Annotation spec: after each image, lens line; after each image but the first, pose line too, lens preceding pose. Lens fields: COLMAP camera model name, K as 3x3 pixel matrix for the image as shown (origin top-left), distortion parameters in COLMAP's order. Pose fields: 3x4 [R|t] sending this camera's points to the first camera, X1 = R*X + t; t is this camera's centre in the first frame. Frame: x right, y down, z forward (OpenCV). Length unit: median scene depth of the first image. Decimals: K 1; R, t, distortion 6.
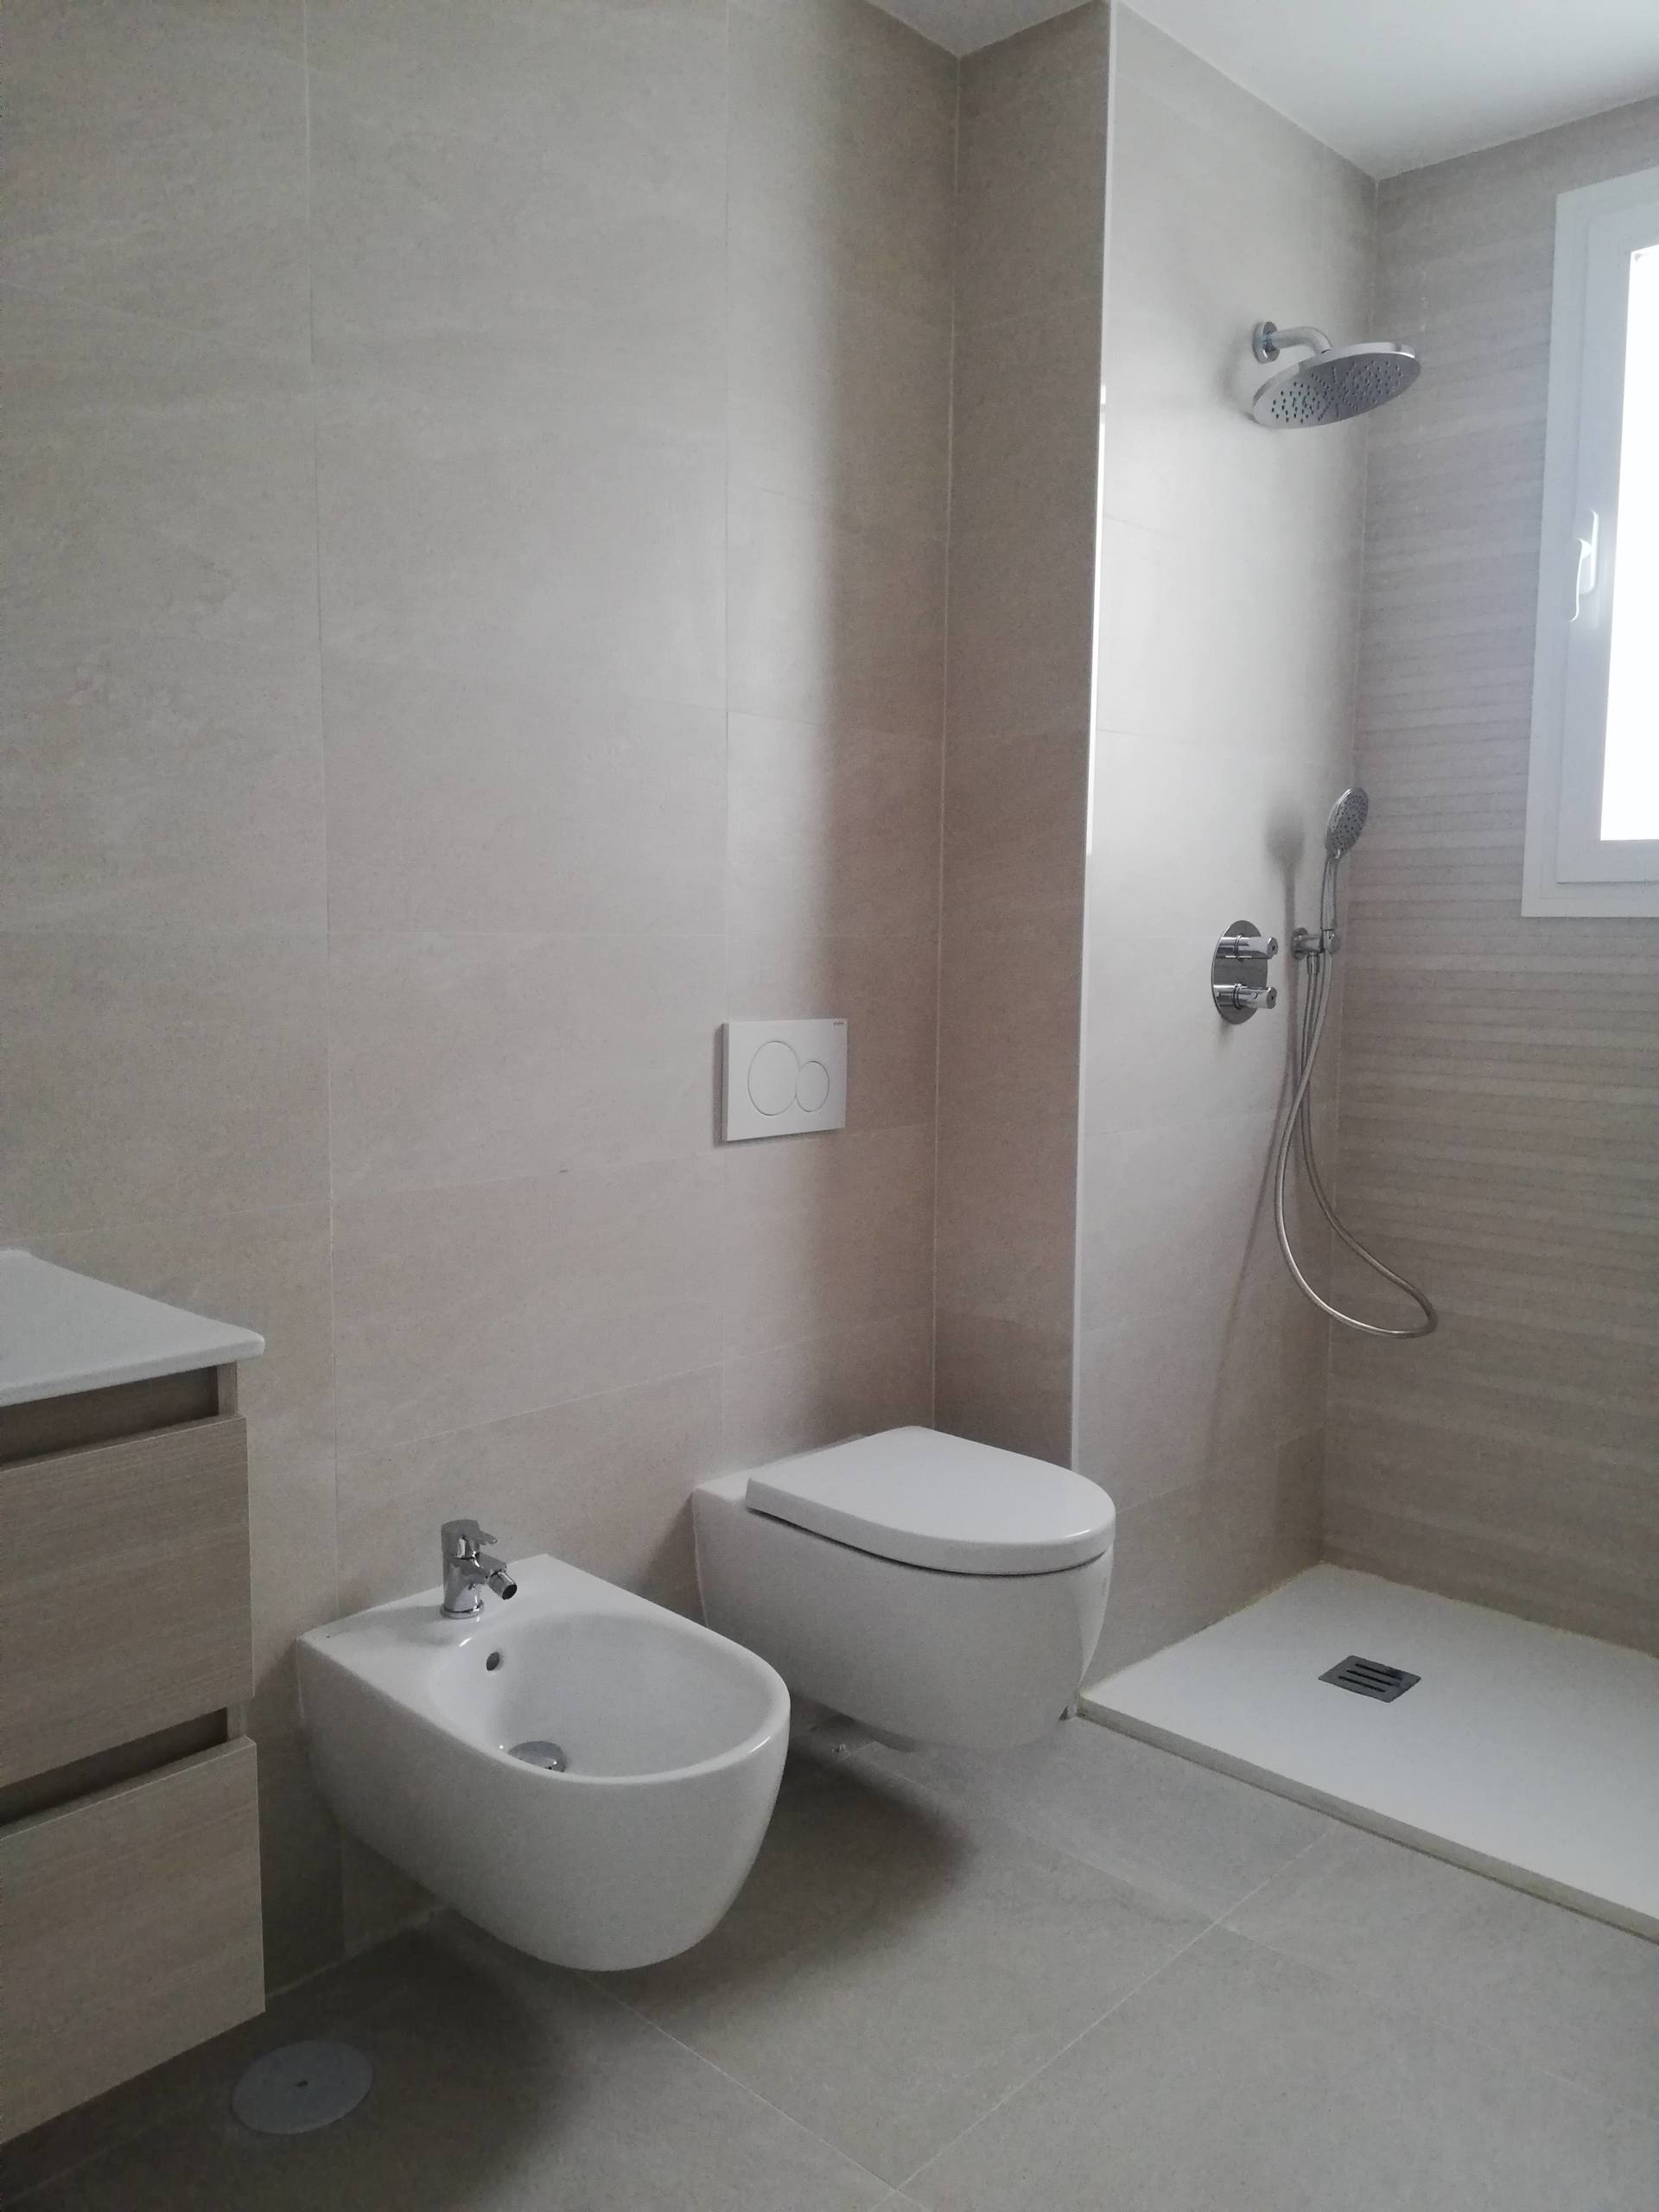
lens RADIAL K [[1655.3, 0, 831.6], [0, 1655.3, 1104.3], [0, 0, 1]] dist [0.026066, -0.045743]
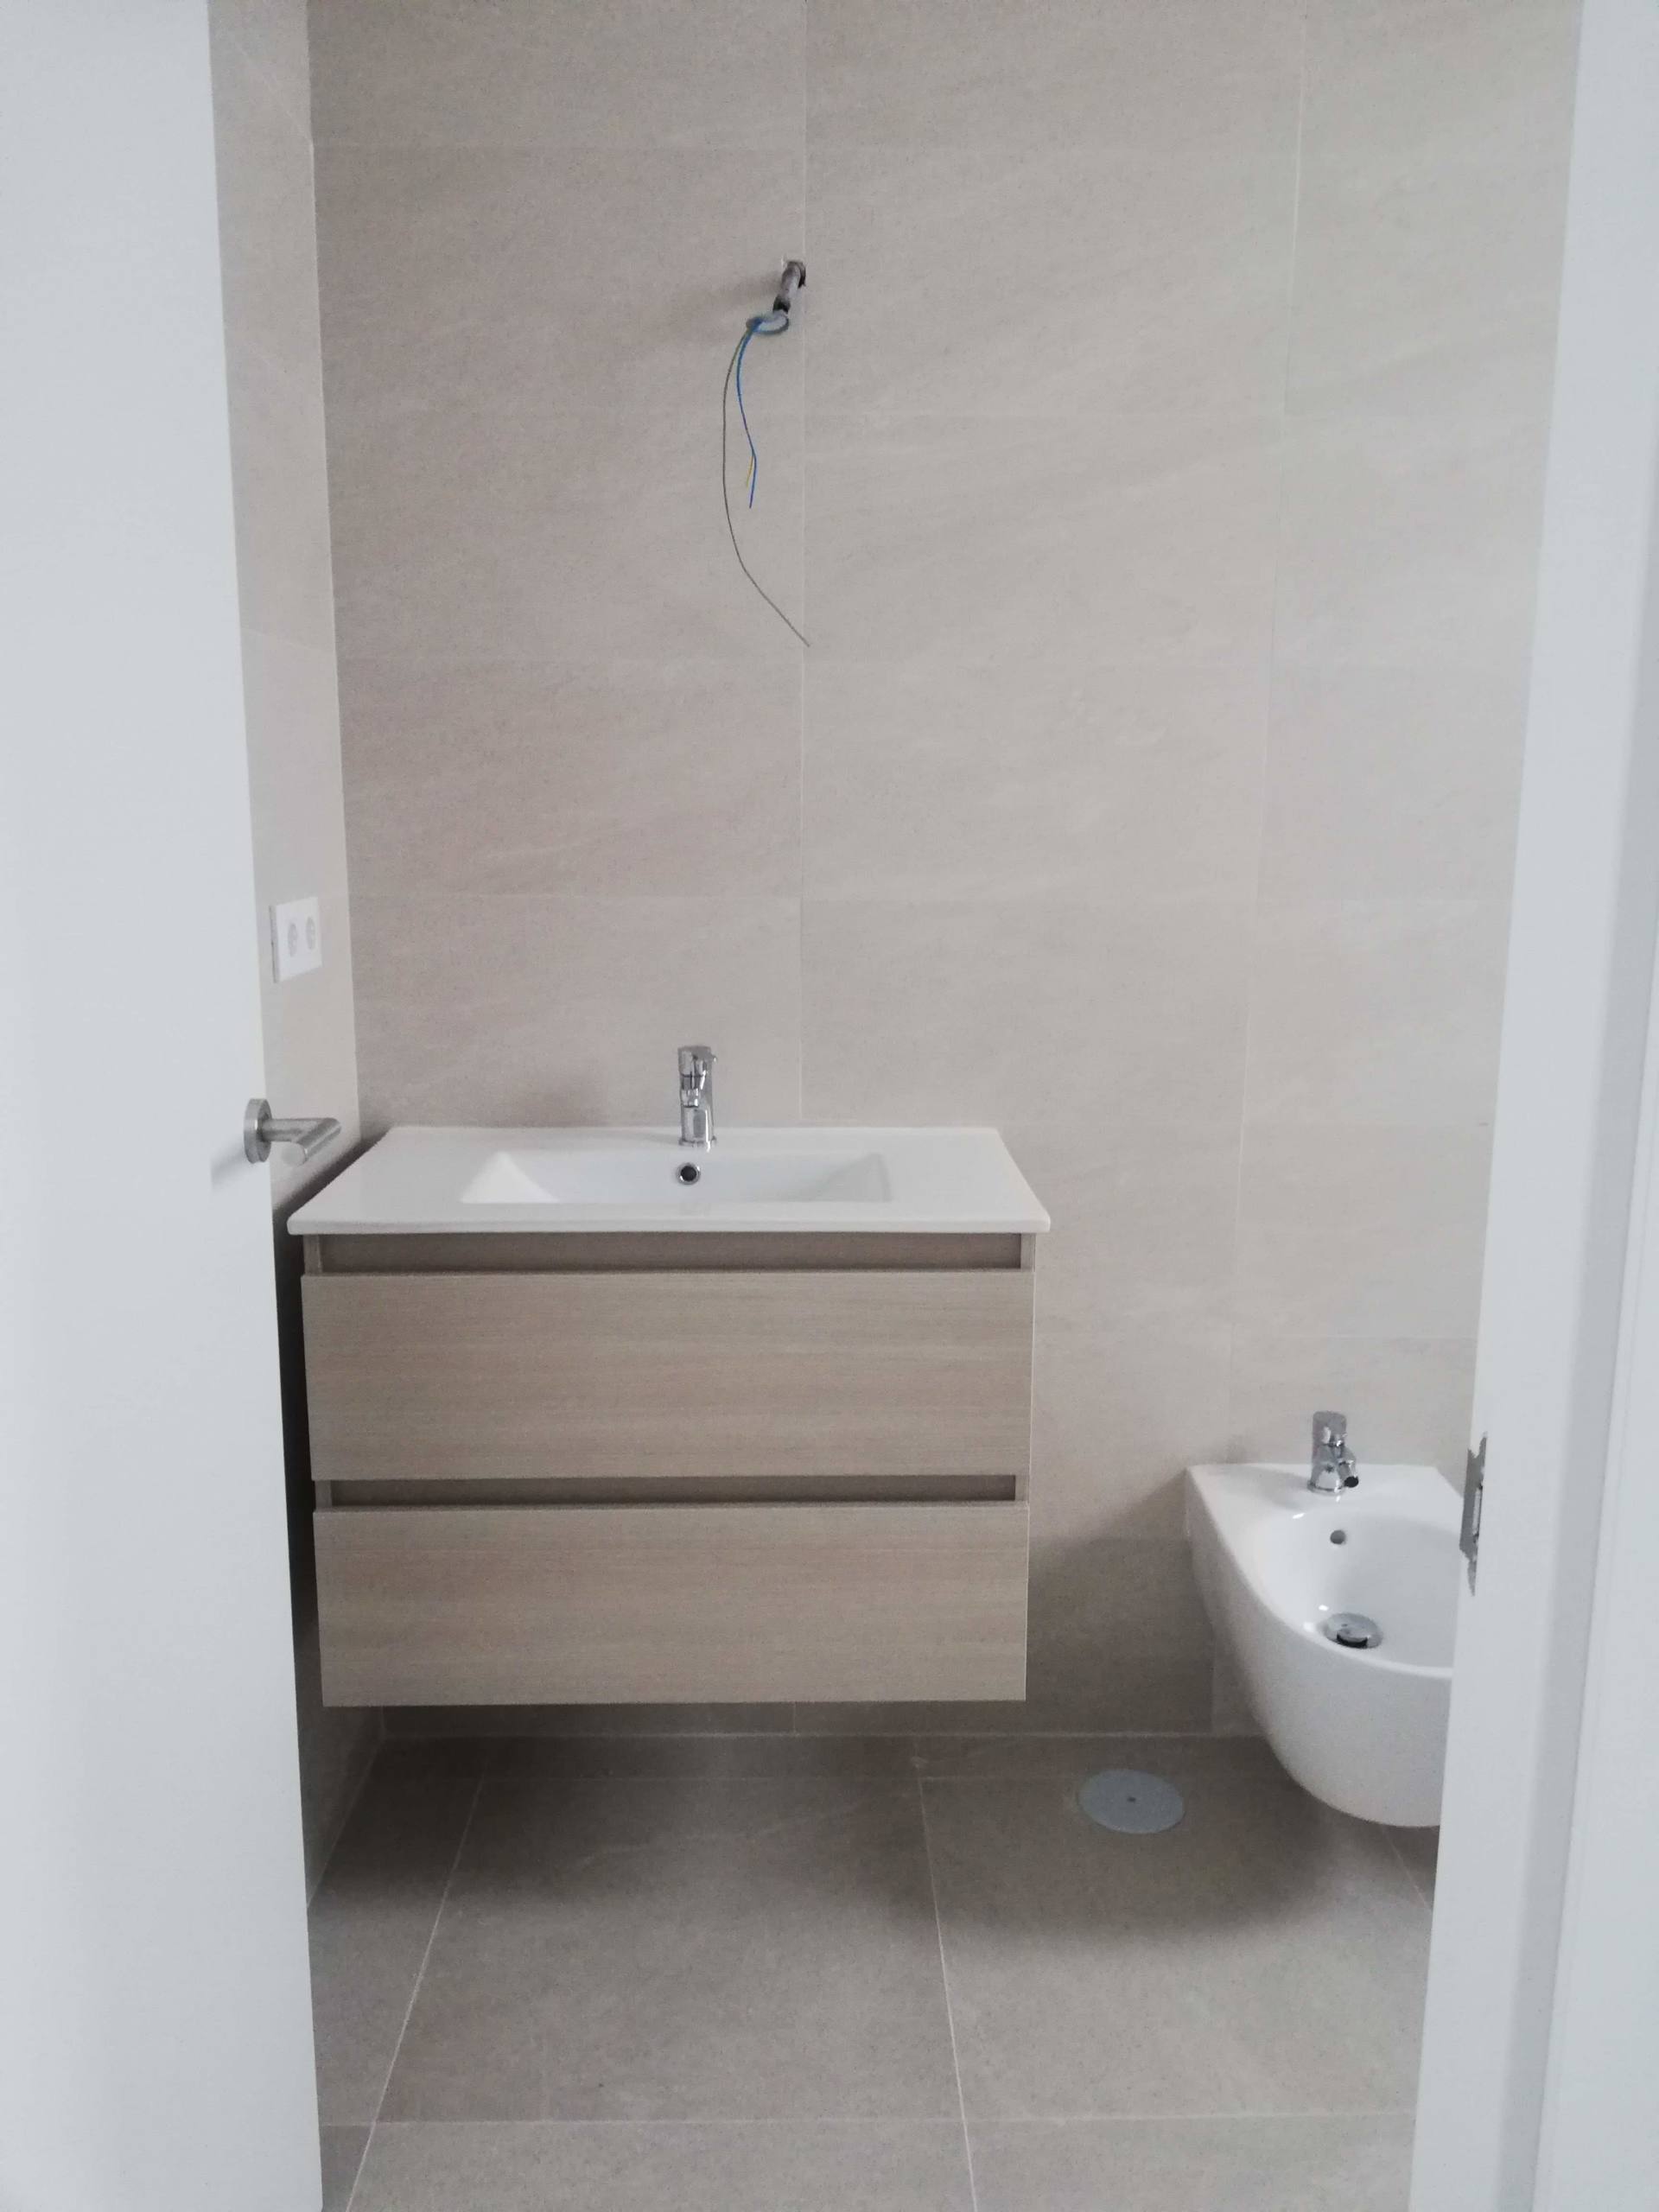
lens RADIAL K [[1655.3, 0, 822.3], [0, 1655.3, 1103.6], [0, 0, 1]] dist [0.026066, -0.045743]
pose [[0.673312, 0.127877, -0.728216, 0.383983], [-0.075078, 0.991664, 0.104722, -0.061771], [0.735536, -0.015838, 0.677300, -0.041956]]
